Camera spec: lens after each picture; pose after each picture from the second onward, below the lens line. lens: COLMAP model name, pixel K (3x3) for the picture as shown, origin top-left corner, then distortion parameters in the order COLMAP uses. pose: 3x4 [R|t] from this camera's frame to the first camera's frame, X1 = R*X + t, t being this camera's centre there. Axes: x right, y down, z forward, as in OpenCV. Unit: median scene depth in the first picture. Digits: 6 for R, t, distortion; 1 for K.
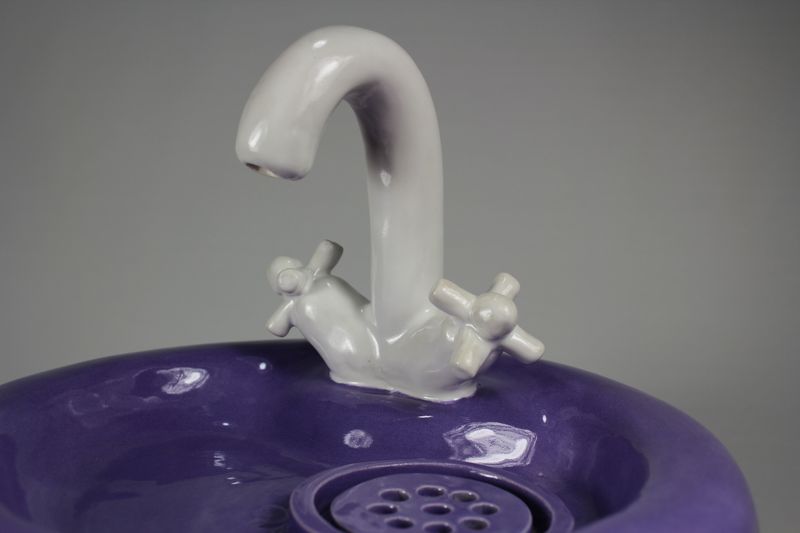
lens RADIAL K [[1166.2, 0, 400.0], [0, 1166.2, 266.5], [0, 0, 1]] dist [0.001107, -0.000275]
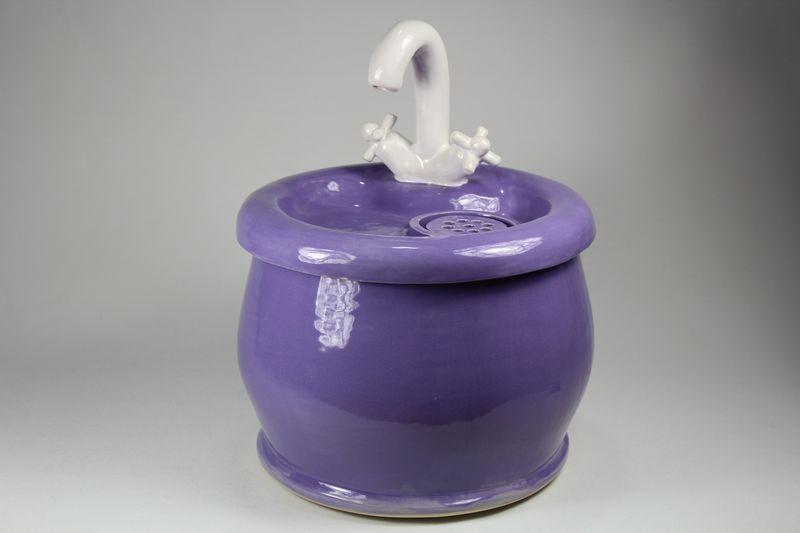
lens RADIAL K [[1551.4, 0, 400.0], [0, 1551.4, 266.5], [0, 0, 1]] dist [-0.112768, -0.081068]
pose [[0.983548, -0.069360, 0.166800, -0.566609], [0.047789, 0.990358, 0.130026, -0.119903], [-0.174211, -0.119915, 0.977380, -1.864715]]
